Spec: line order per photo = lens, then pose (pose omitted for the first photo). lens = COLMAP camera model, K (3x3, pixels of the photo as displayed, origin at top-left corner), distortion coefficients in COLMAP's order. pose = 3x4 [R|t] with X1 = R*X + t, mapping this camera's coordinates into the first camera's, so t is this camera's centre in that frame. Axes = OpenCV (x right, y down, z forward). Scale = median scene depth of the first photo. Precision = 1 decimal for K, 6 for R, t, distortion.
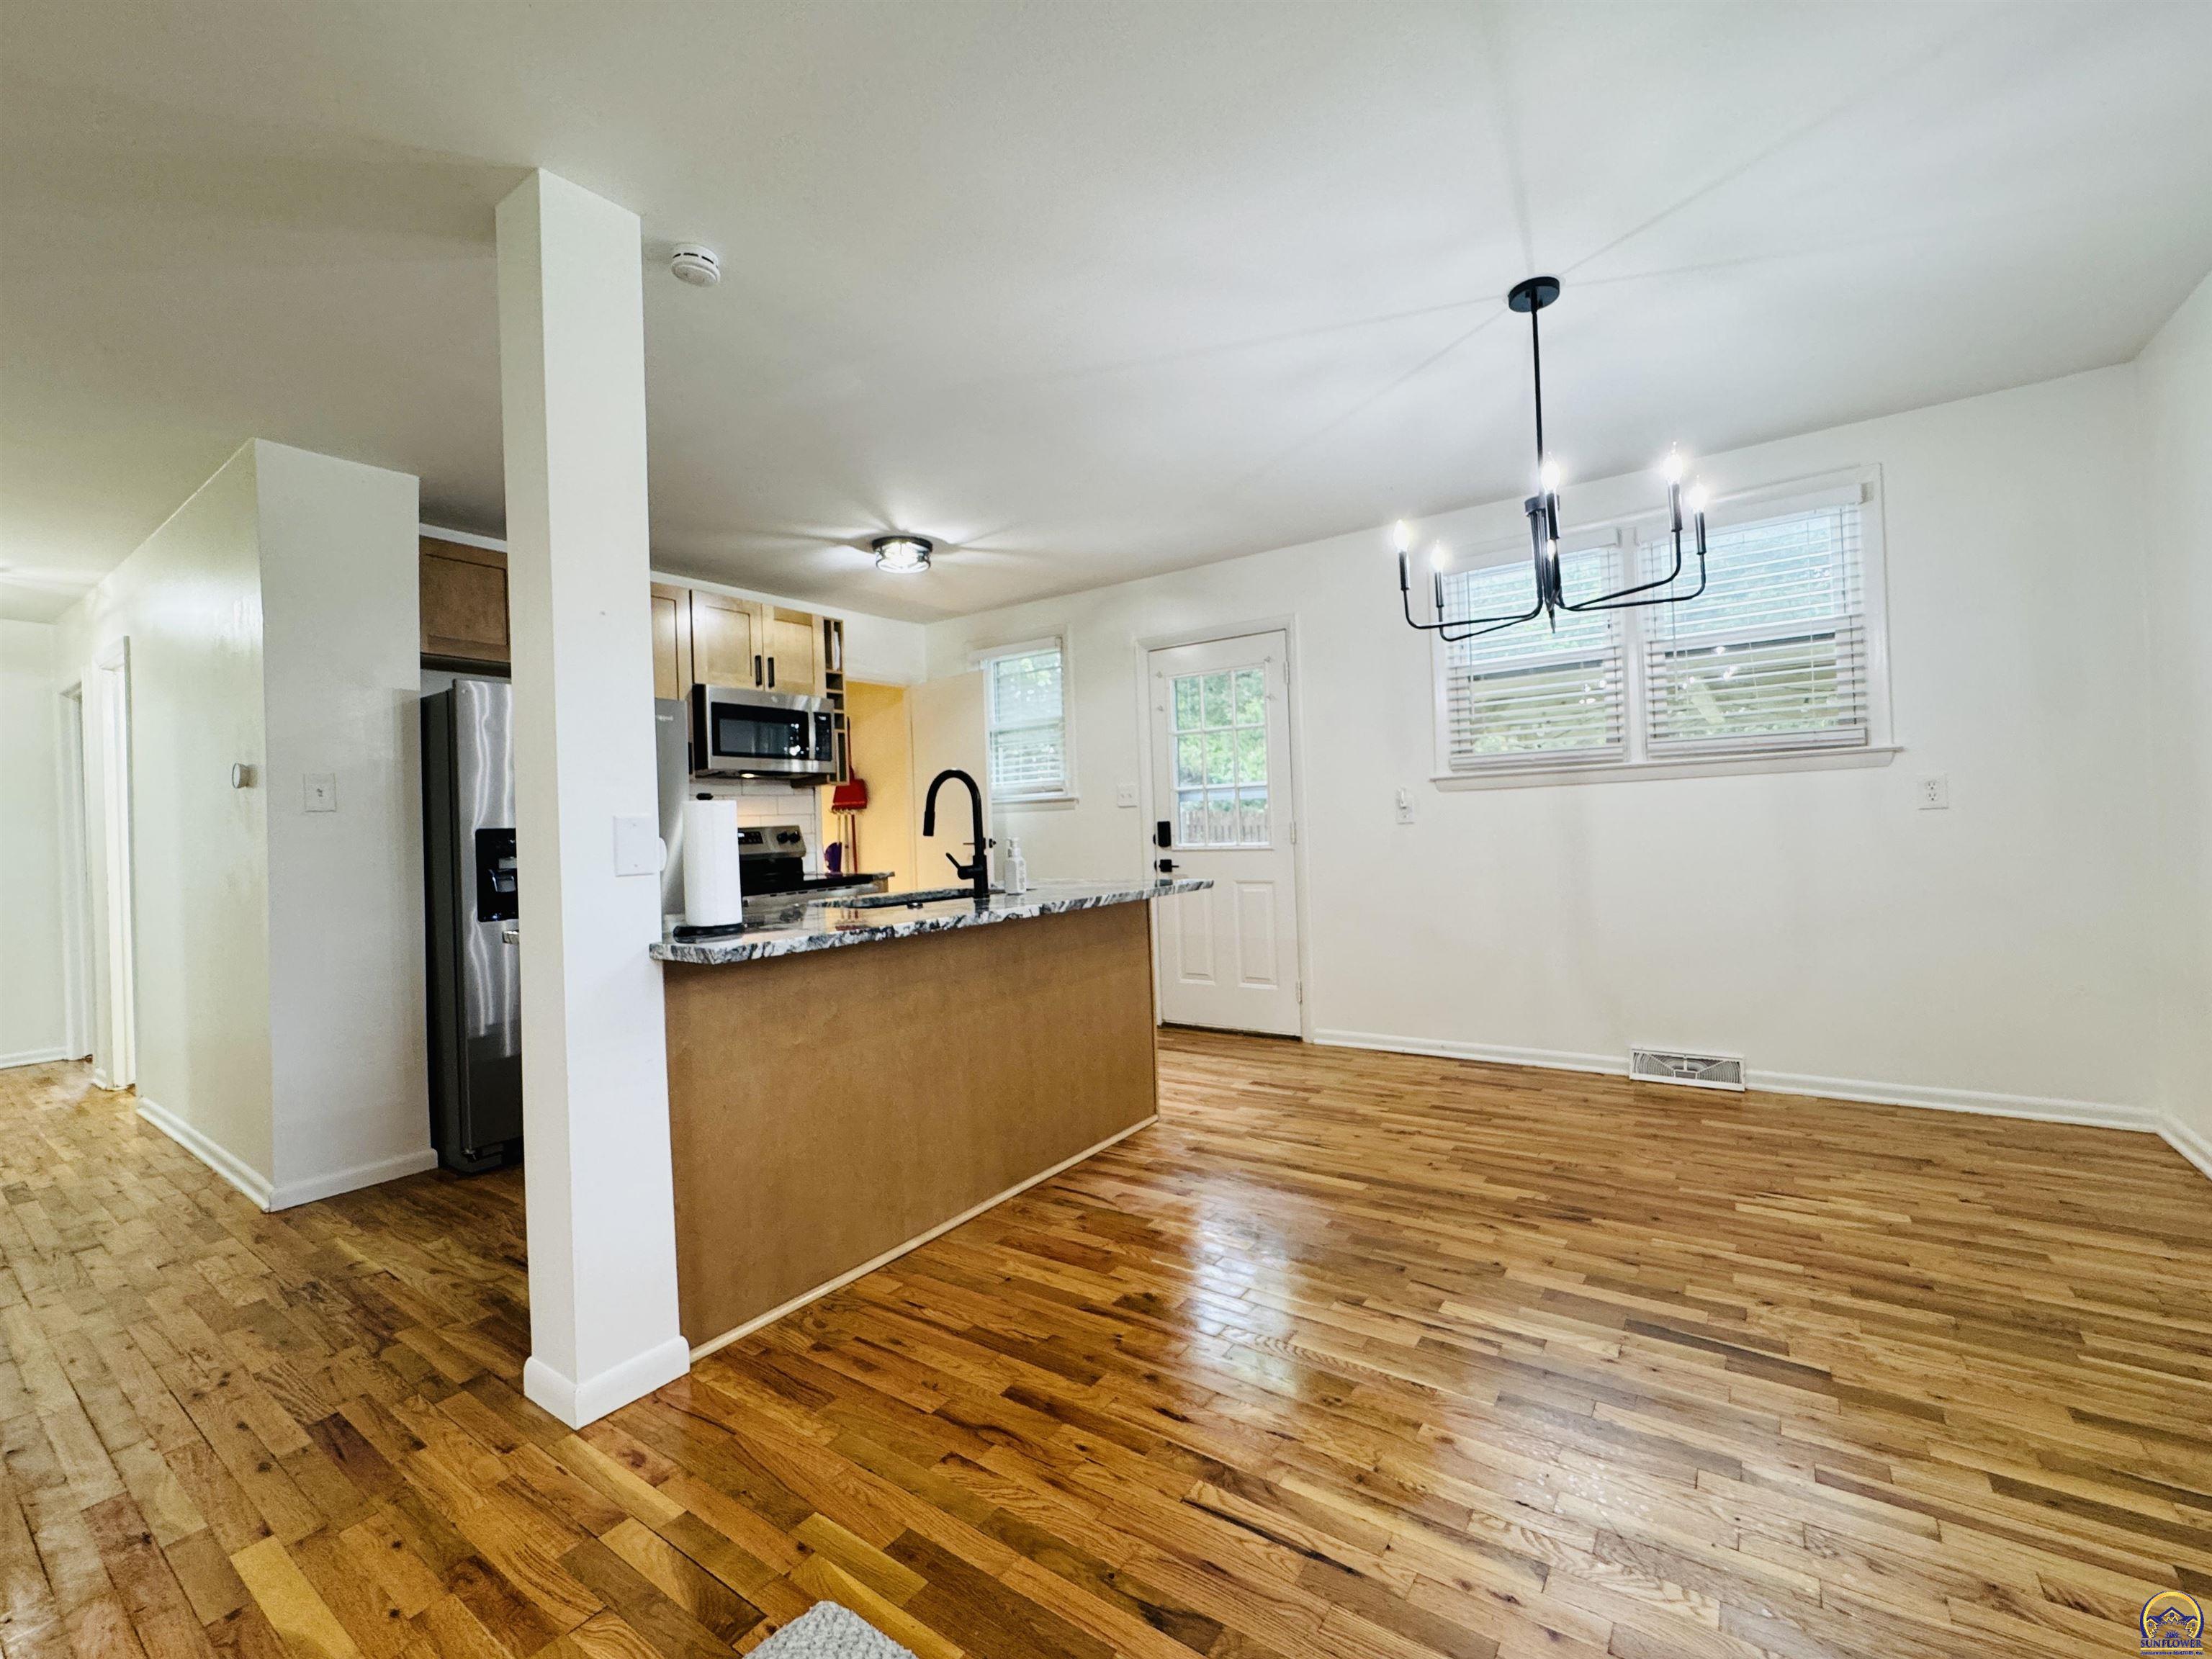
lens RADIAL K [[897.0, 0, 1100.6], [0, 897.0, 829.8], [0, 0, 1]] dist [-0.003314, 0.000404]
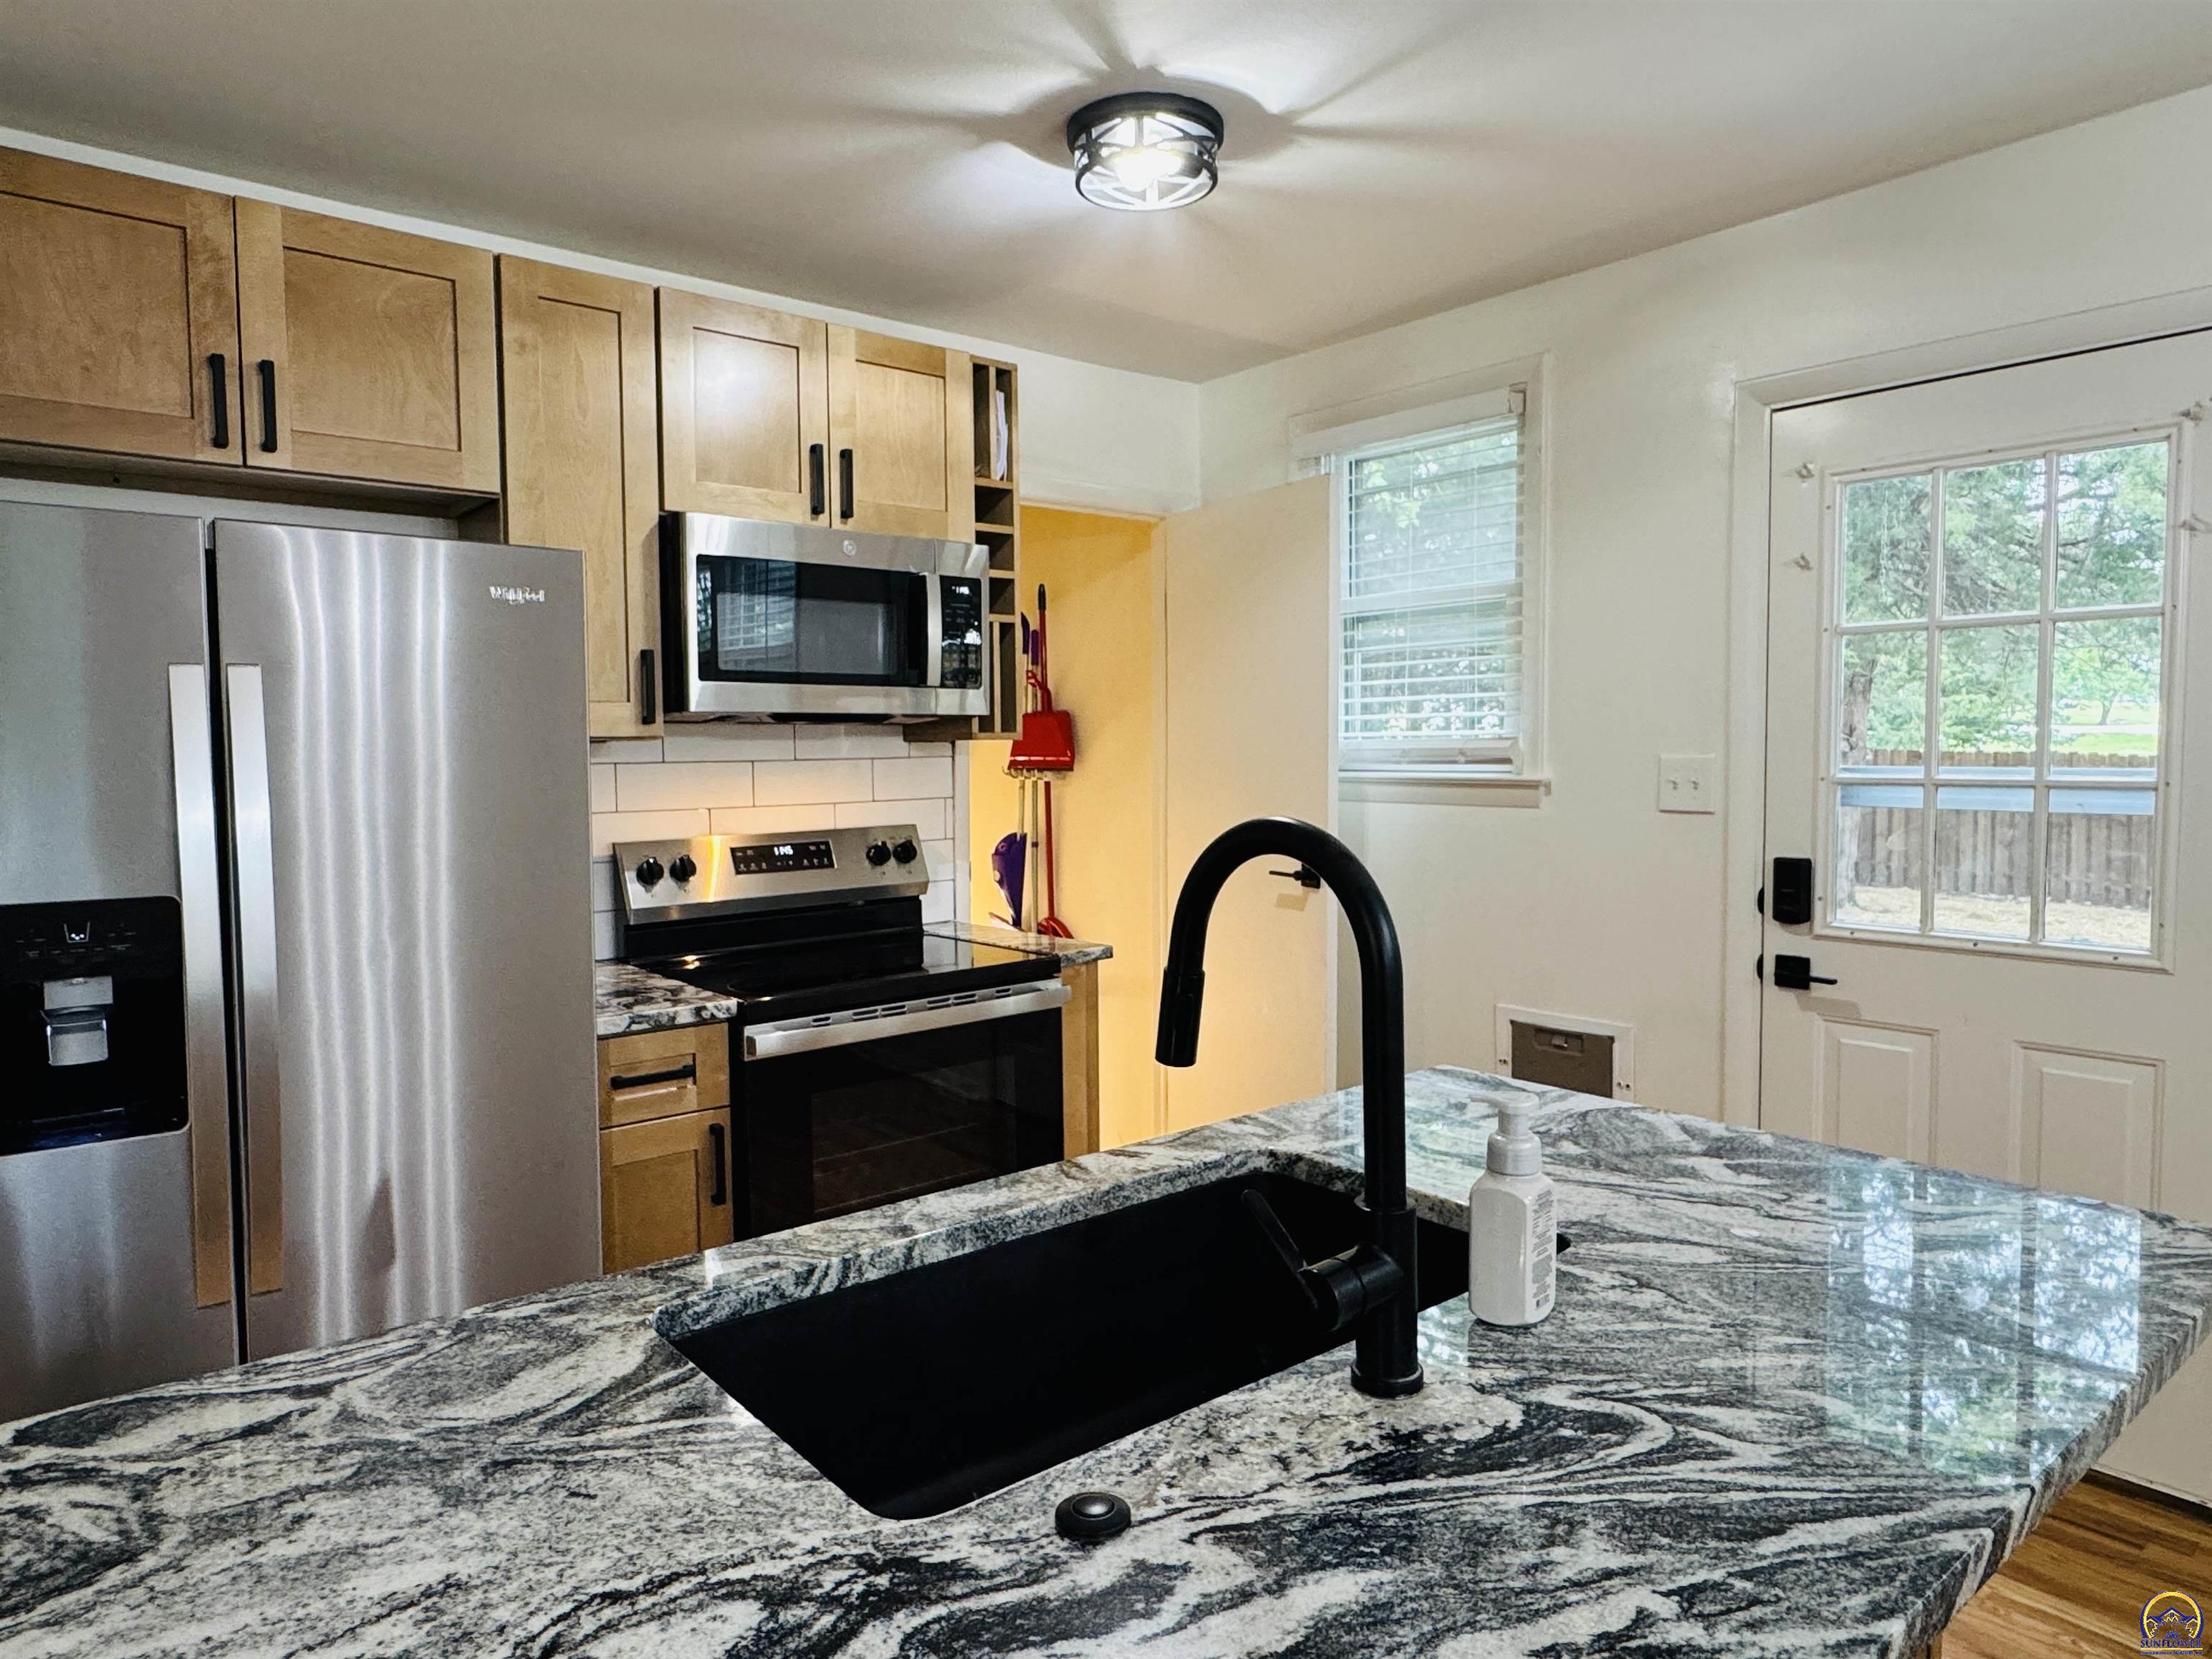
lens RADIAL K [[1351.2, 0, 1098.6], [0, 1351.2, 824.4], [0, 0, 1]] dist [-0.004660, -0.001856]
pose [[0.964763, 0.042833, -0.259610, -0.068163], [-0.028799, 0.997923, 0.057623, -0.049088], [0.261539, -0.048116, 0.963993, 0.367321]]
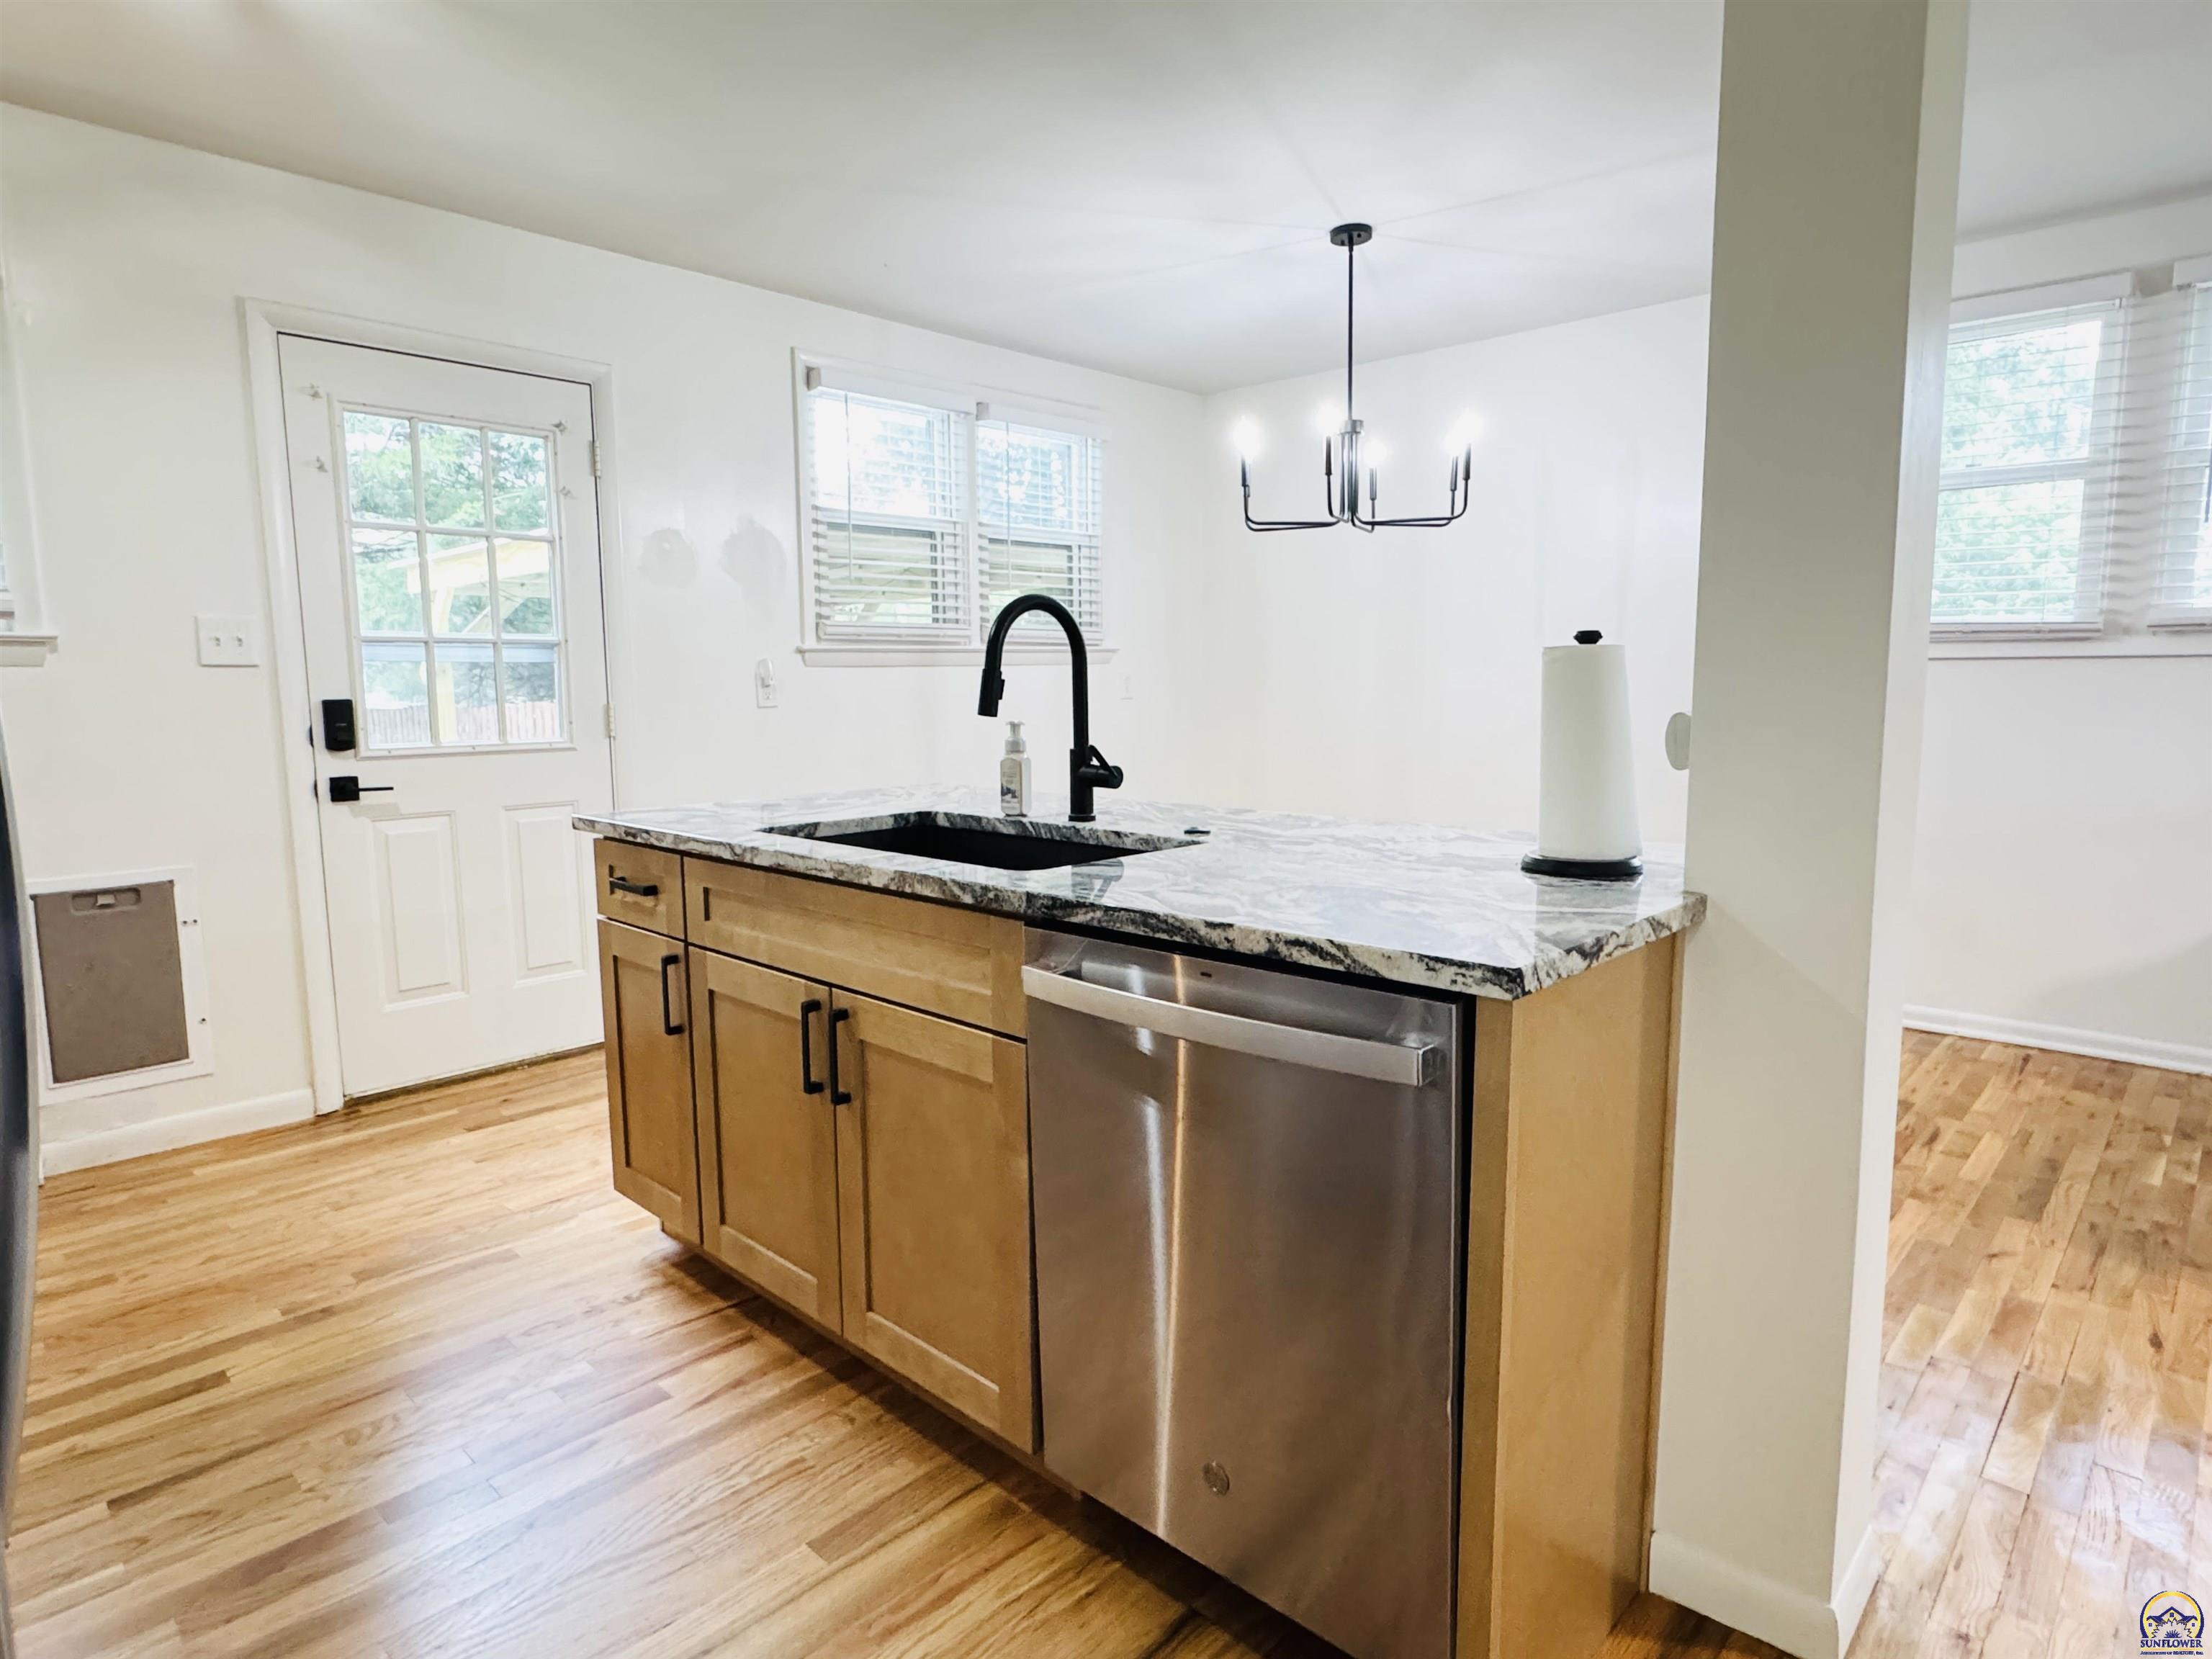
lens RADIAL K [[1223.3, 0, 1107.3], [0, 1223.3, 825.7], [0, 0, 1]] dist [-0.004579, -0.000691]
pose [[0.154684, -0.086125, 0.984203, -0.534983], [0.007635, 0.996268, 0.085981, 0.005326], [-0.987934, -0.005785, 0.154765, 0.481144]]
